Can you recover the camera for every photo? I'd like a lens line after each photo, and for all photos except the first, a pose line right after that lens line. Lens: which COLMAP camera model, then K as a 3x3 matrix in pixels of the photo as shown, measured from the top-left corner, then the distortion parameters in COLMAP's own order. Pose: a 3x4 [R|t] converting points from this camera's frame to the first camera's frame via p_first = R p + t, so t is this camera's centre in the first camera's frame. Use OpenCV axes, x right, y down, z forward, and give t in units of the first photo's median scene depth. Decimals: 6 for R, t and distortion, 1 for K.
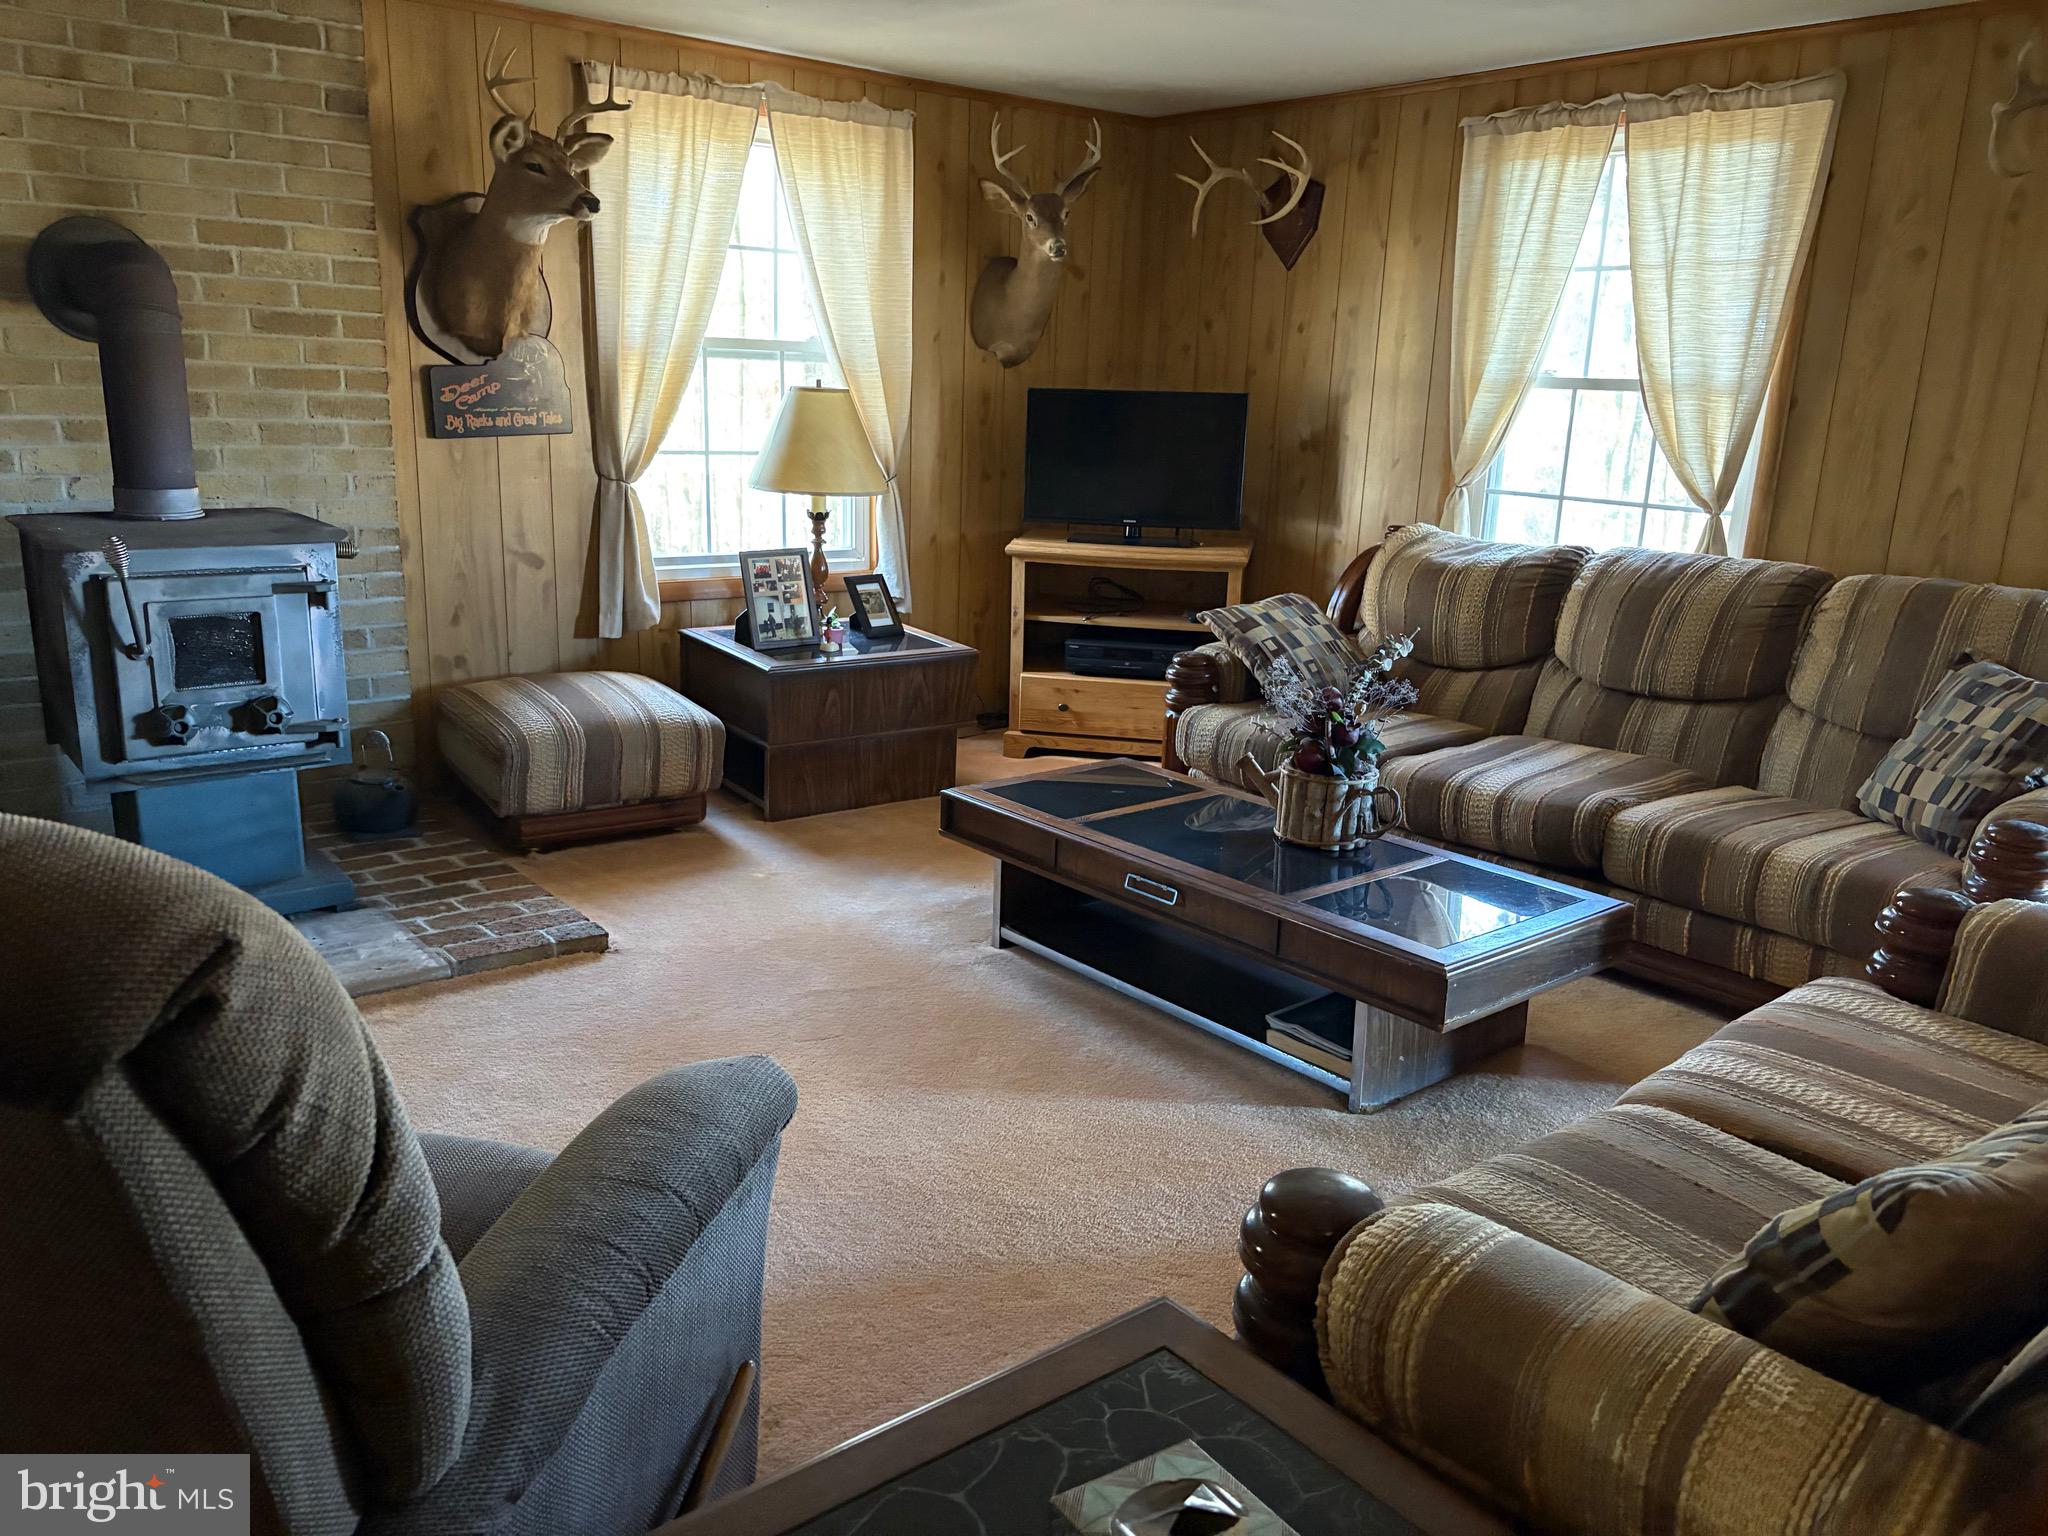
lens RADIAL K [[1551.9, 0, 1019.3], [0, 1551.9, 768.0], [0, 0, 1]] dist [0.036284, -0.032309]
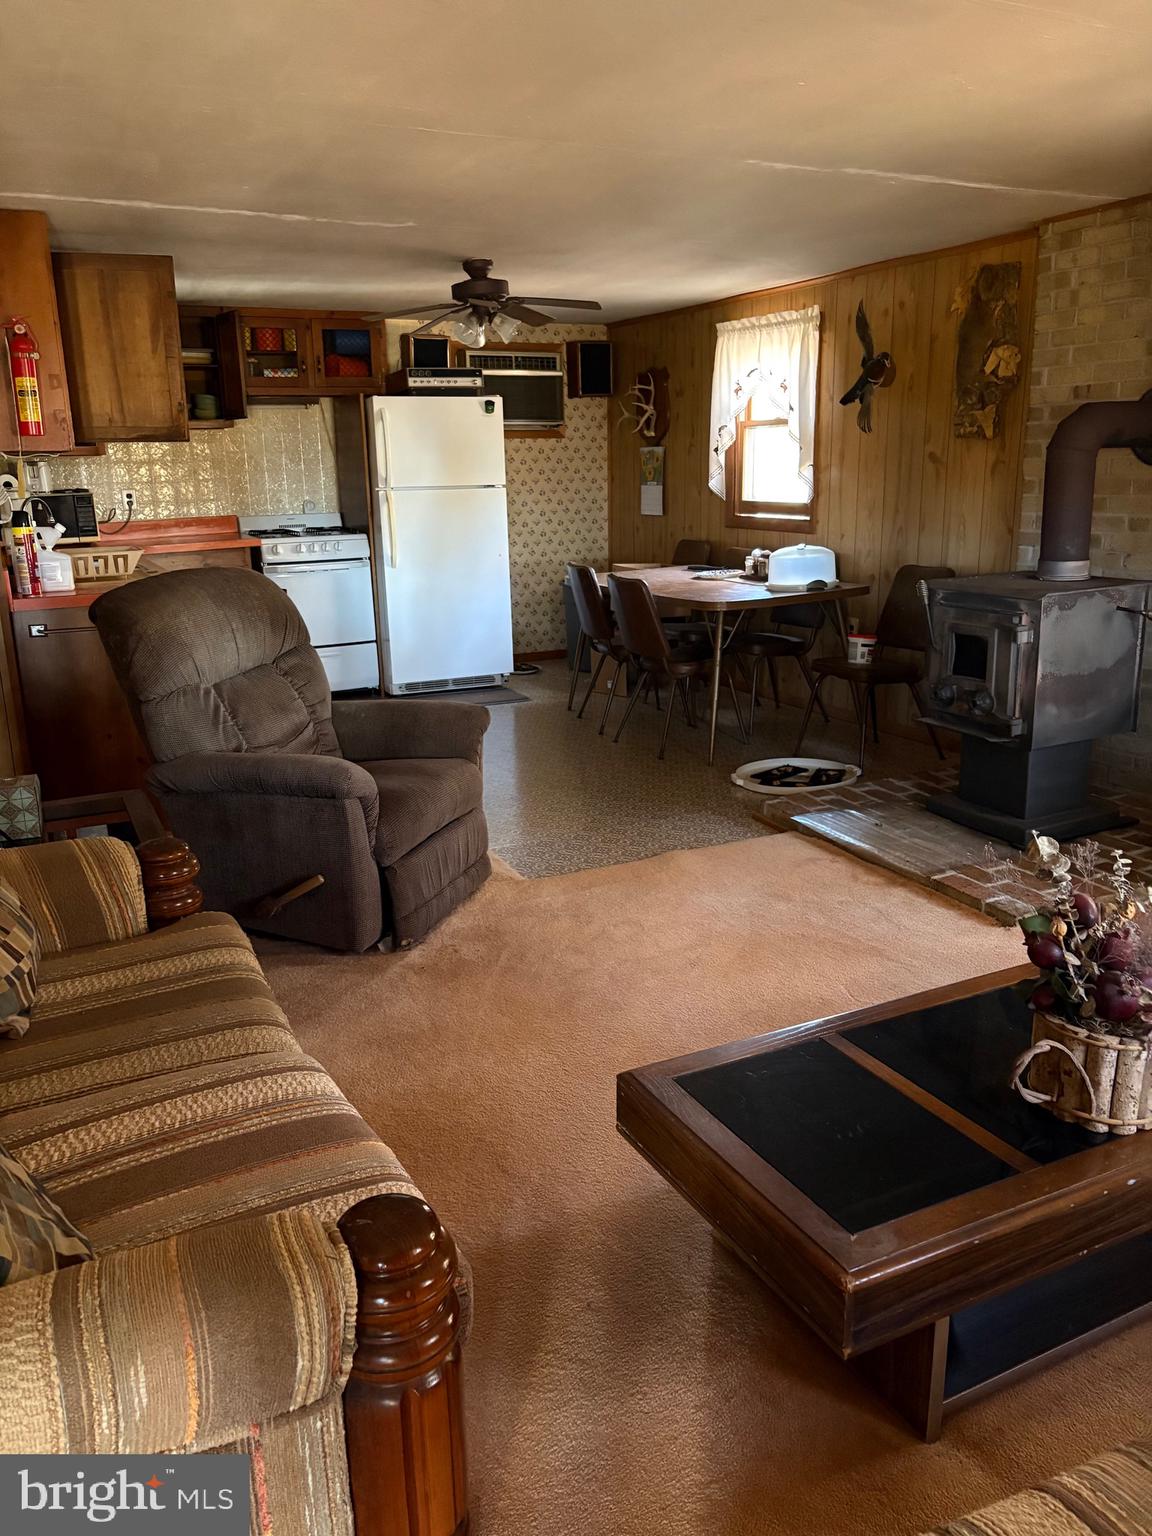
lens RADIAL K [[1163.9, 0, 567.0], [0, 1163.9, 764.0], [0, 0, 1]] dist [0.036284, -0.032309]
pose [[-0.222700, 0.221173, -0.949467, 0.571110], [-0.224732, 0.936048, 0.270759, -0.154129], [0.948631, 0.273674, -0.158753, 0.612485]]
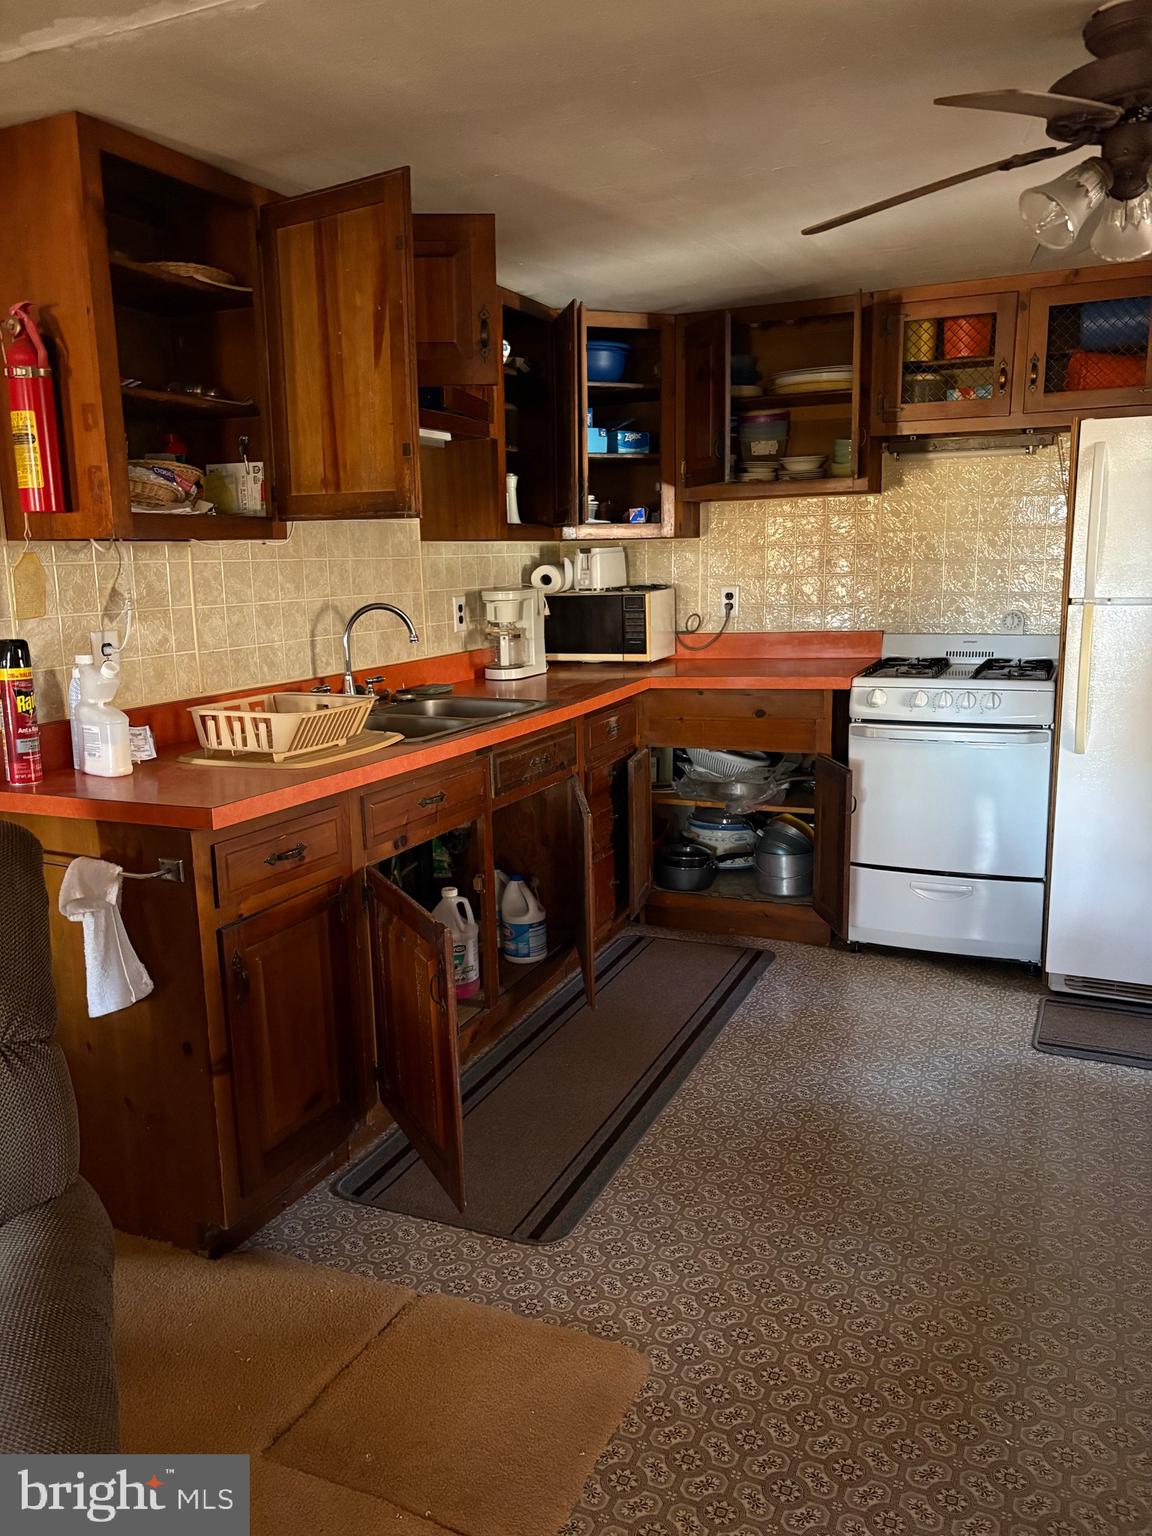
lens RADIAL K [[1163.9, 0, 571.3], [0, 1163.9, 772.1], [0, 0, 1]] dist [0.036284, -0.032309]
pose [[-0.894561, 0.066562, -0.441962, -0.246526], [-0.119746, 0.917004, 0.380480, -0.173415], [0.430606, 0.393286, -0.812345, 0.572527]]
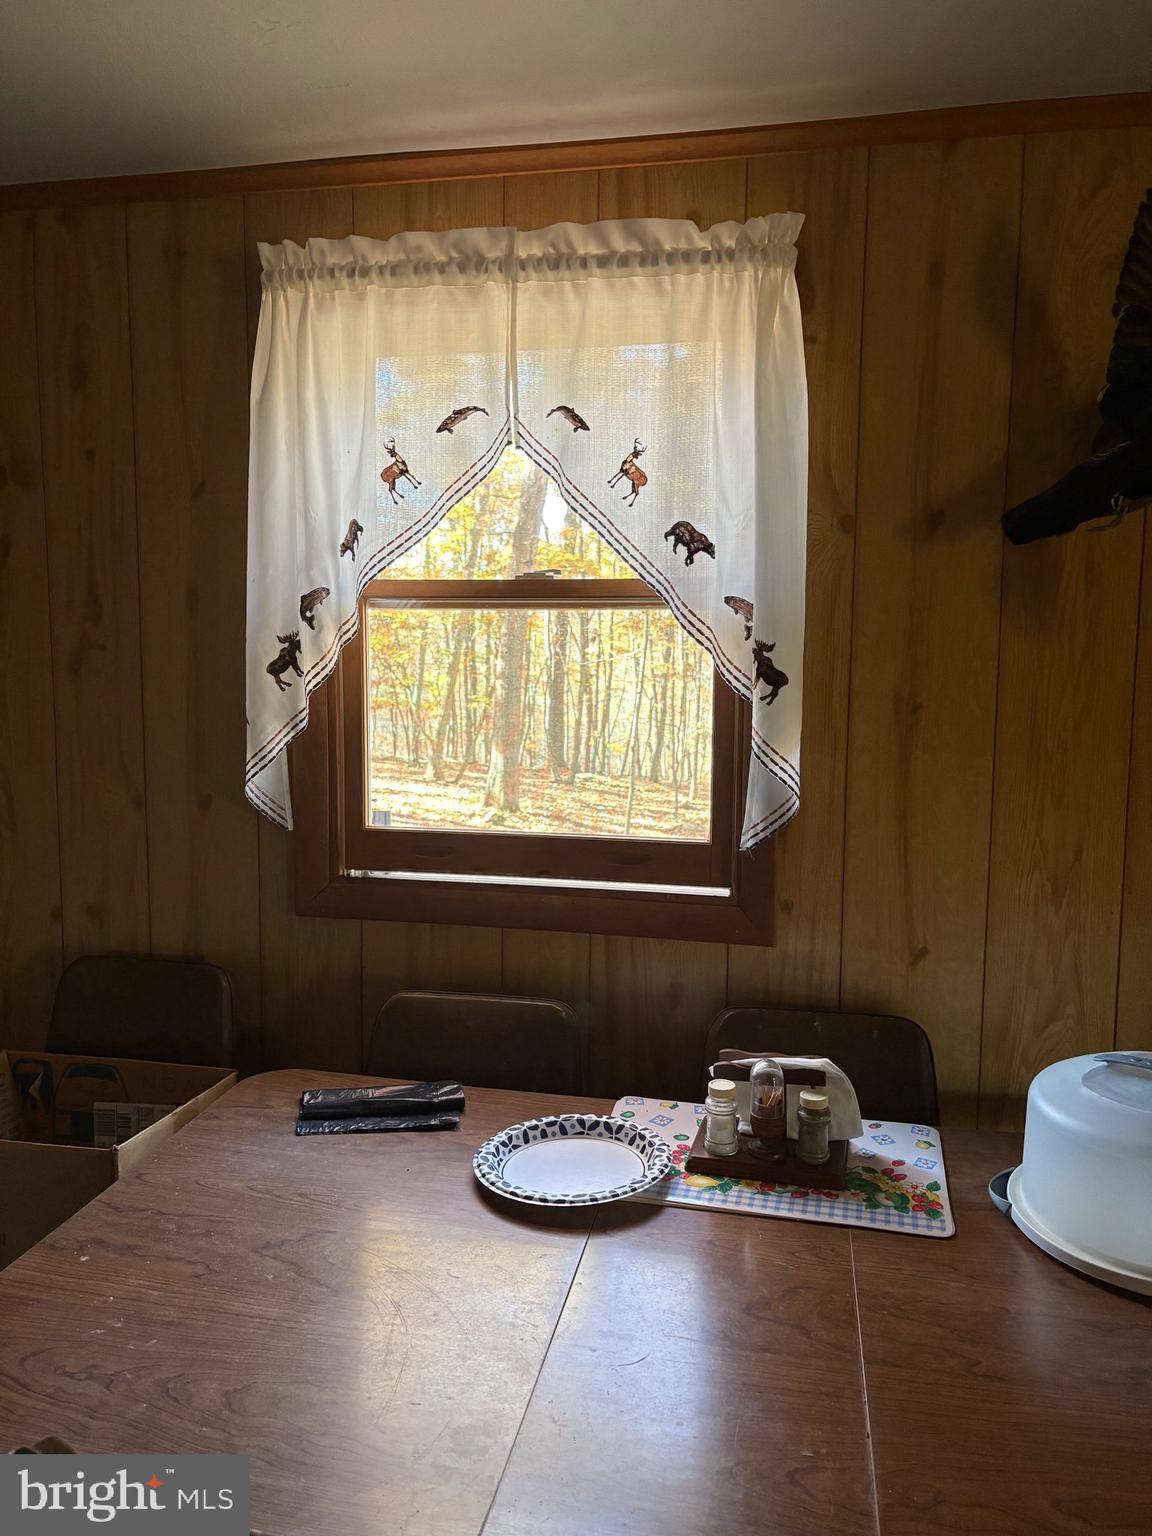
lens RADIAL K [[1163.9, 0, 576.2], [0, 1163.9, 768.2], [0, 0, 1]] dist [0.036284, -0.032309]
pose [[0.627911, 0.050686, -0.776633, -0.608218], [-0.179315, 0.980452, -0.080989, -0.115846], [0.757347, 0.190116, 0.624726, 0.256144]]
